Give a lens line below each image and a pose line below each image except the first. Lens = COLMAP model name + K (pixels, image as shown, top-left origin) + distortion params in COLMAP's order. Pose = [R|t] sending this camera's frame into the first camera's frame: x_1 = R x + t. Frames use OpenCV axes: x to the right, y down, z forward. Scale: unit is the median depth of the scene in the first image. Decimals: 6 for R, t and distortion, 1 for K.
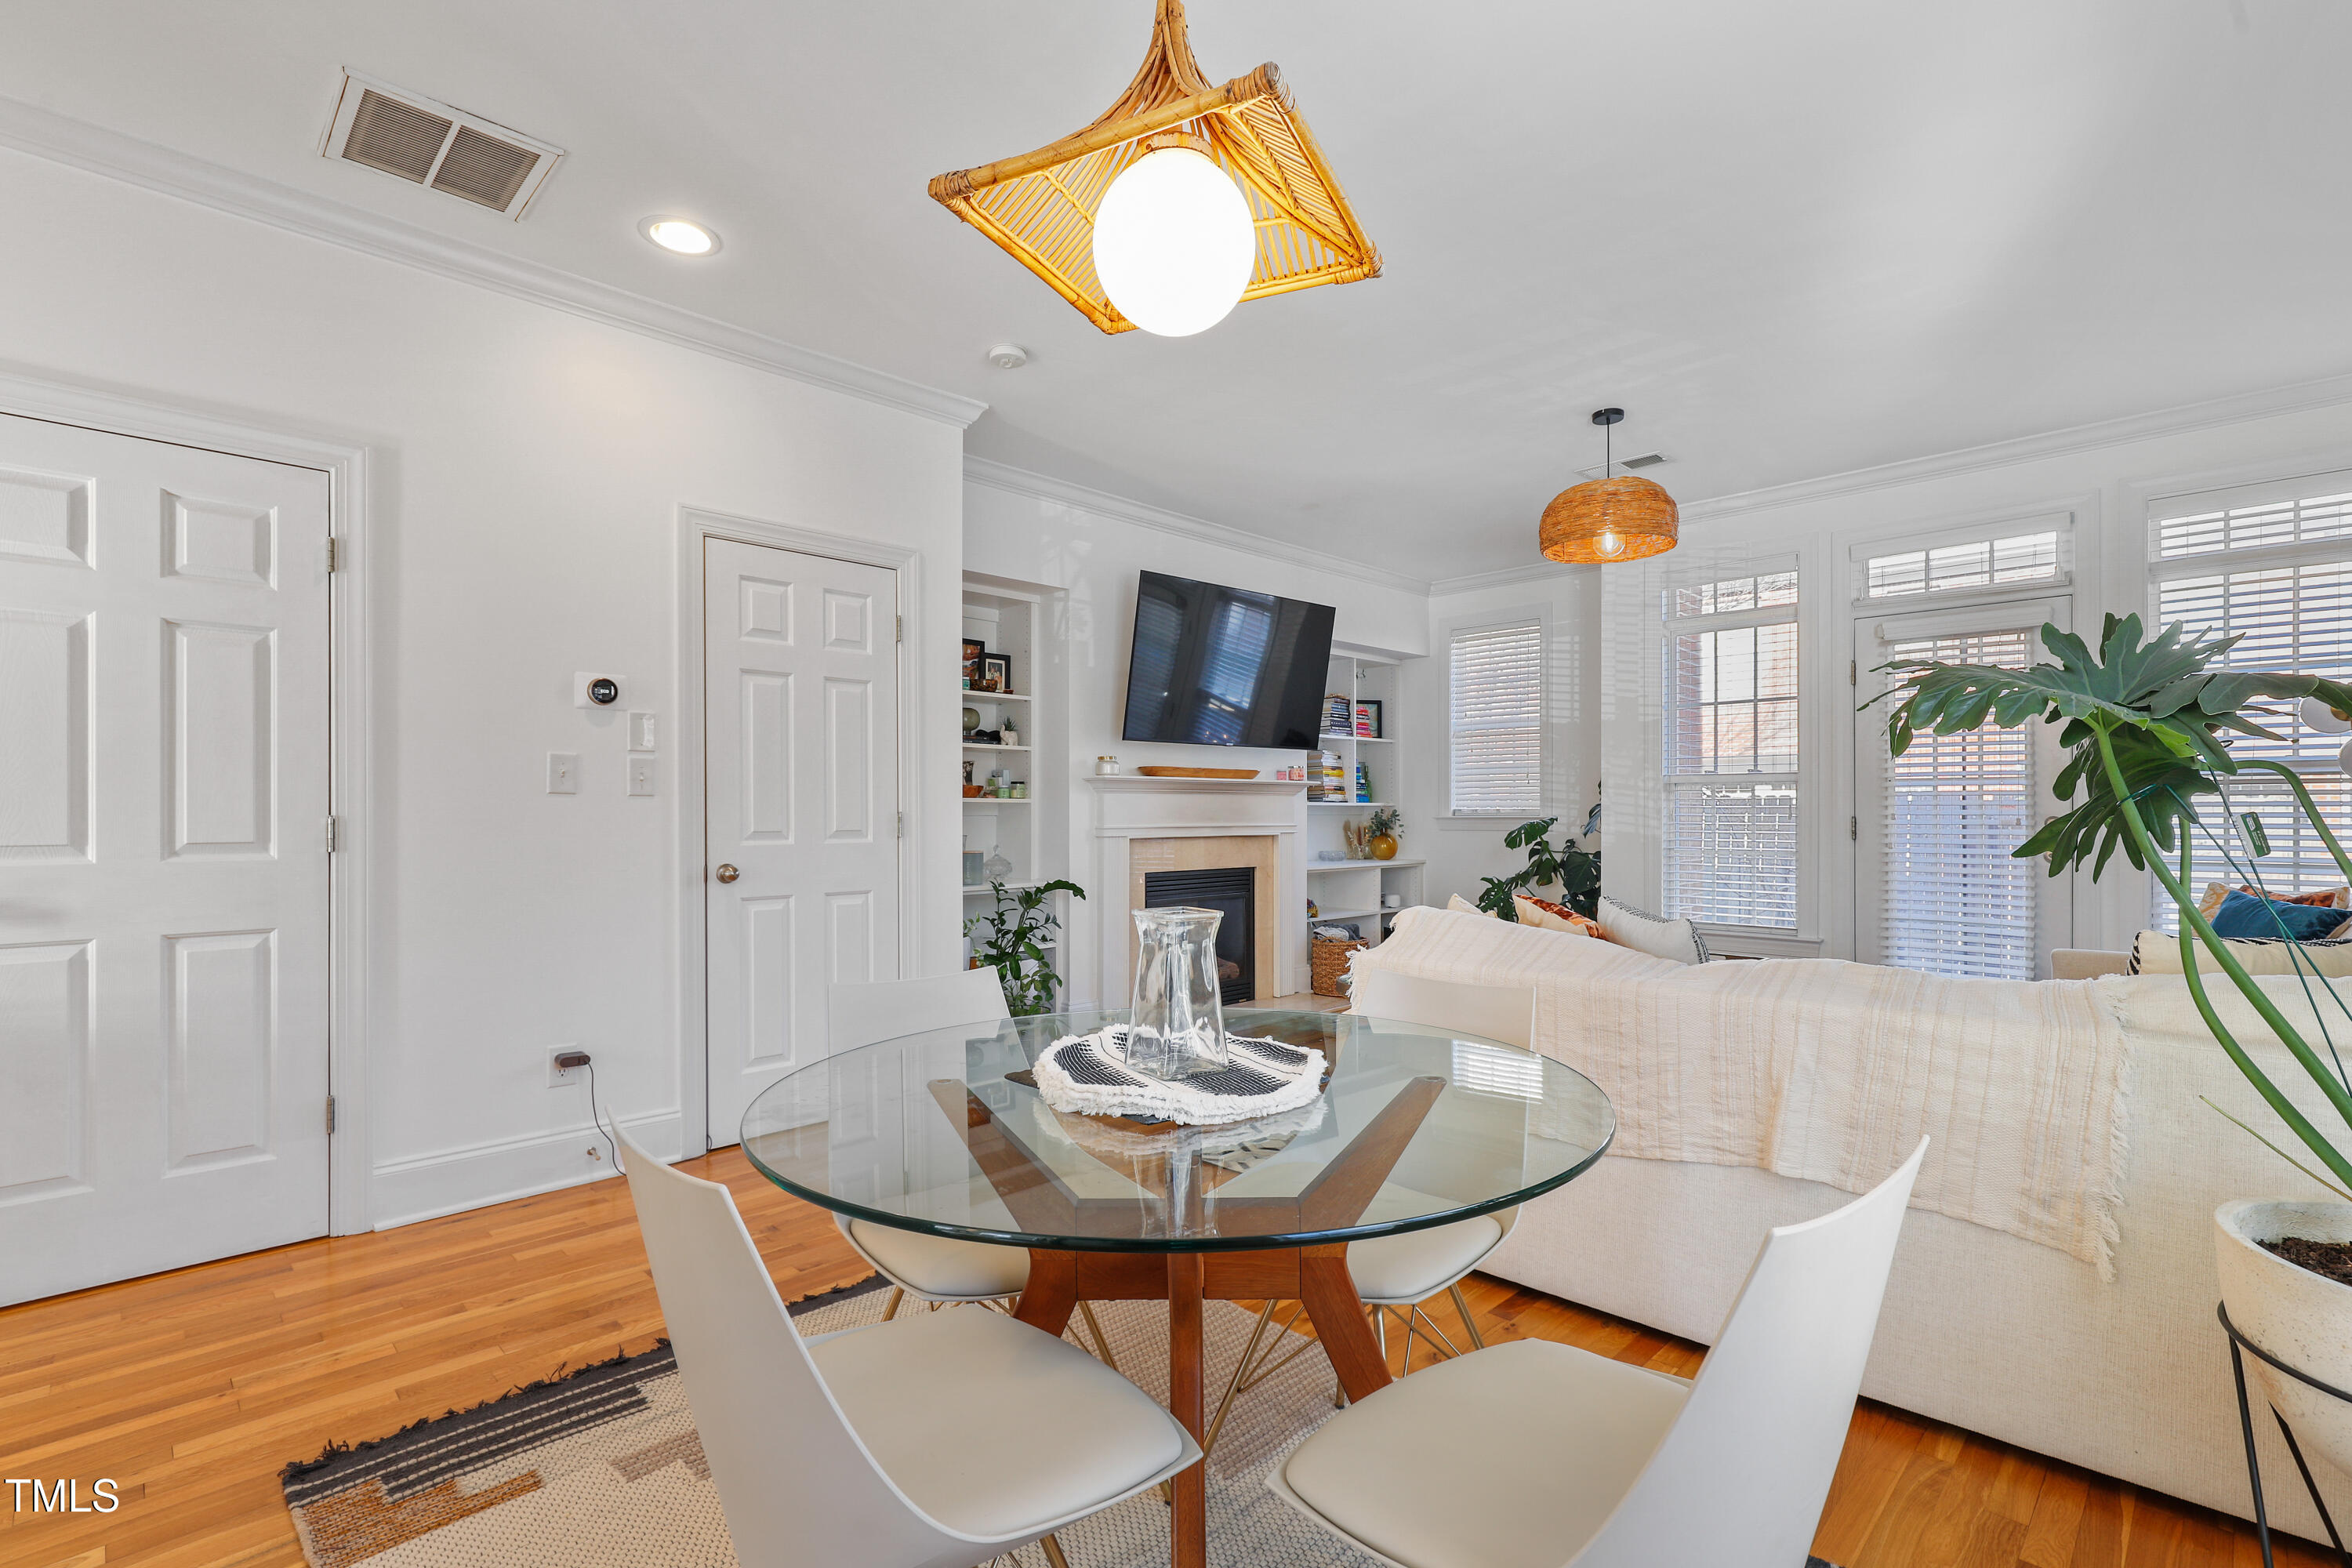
lens RADIAL K [[1057.9, 0, 1238.7], [0, 1057.9, 806.0], [0, 0, 1]] dist [-0.008249, -0.000540]
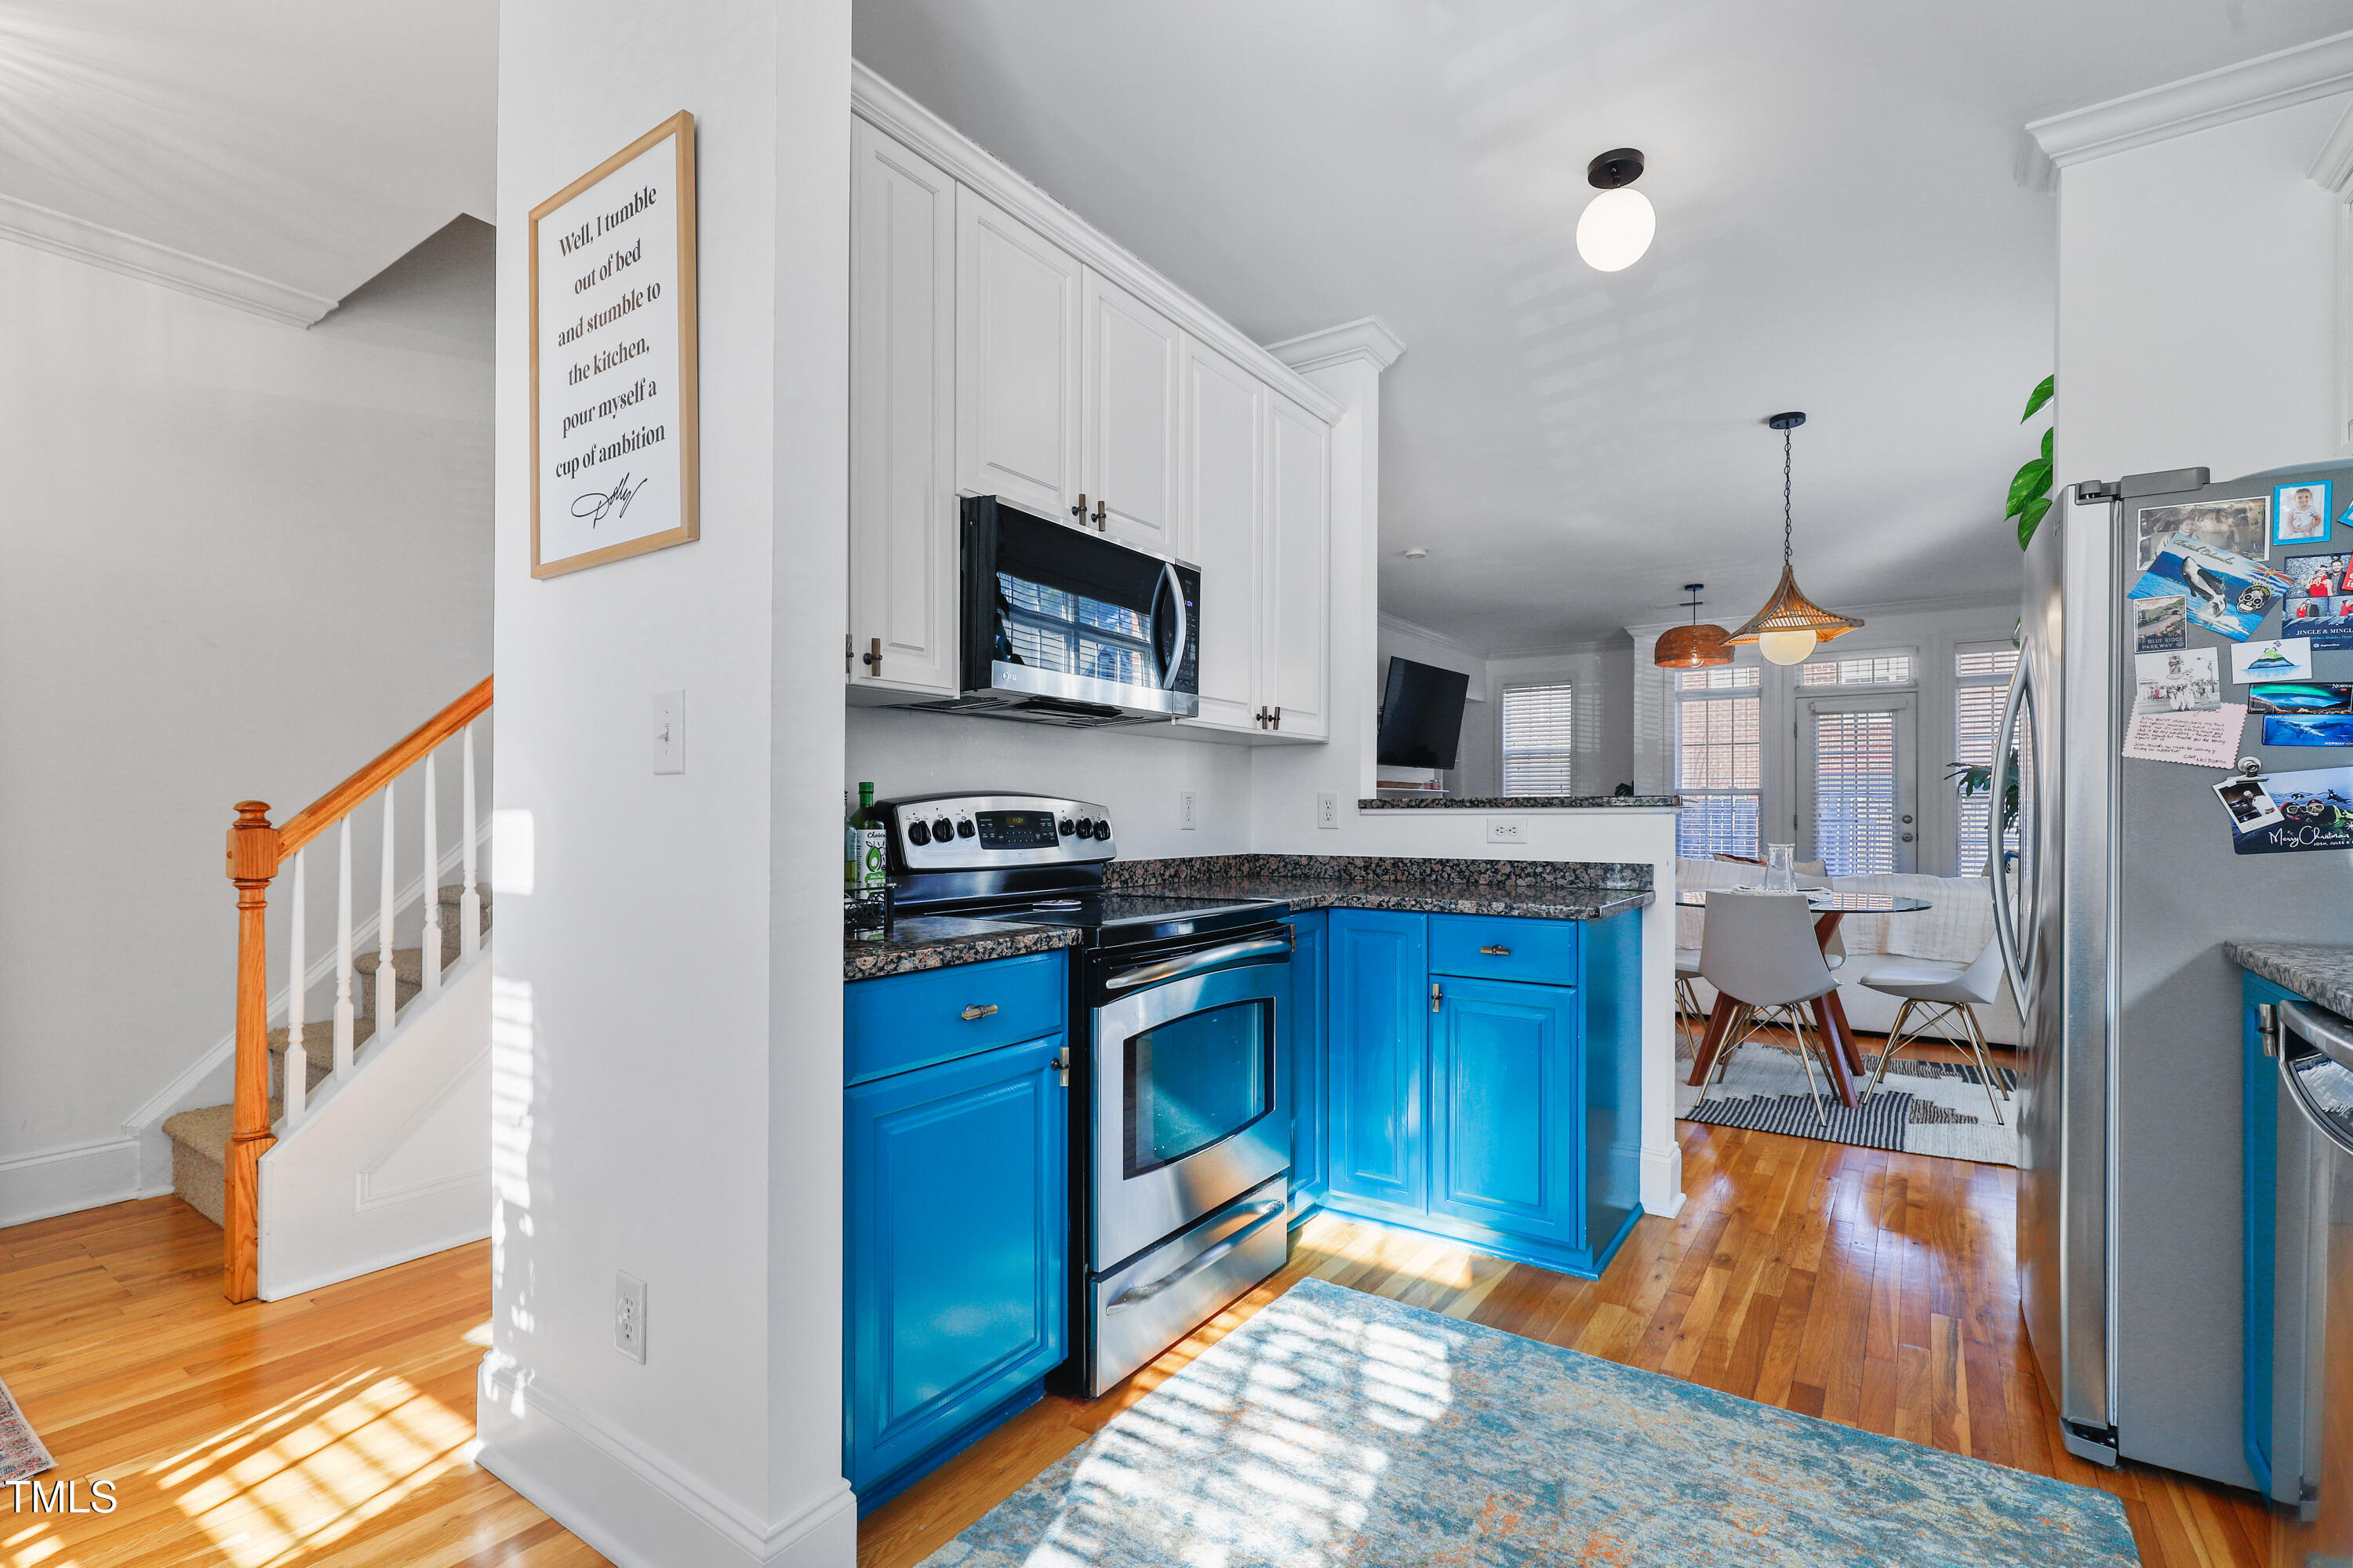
lens RADIAL K [[1058.4, 0, 1227.5], [0, 1058.4, 811.4], [0, 0, 1]] dist [-0.008249, -0.000540]
pose [[0.982885, 0.000402, 0.184219, -0.632314], [-0.001739, 0.999973, 0.007092, -0.006553], [-0.184211, -0.007291, 0.982860, -0.503772]]
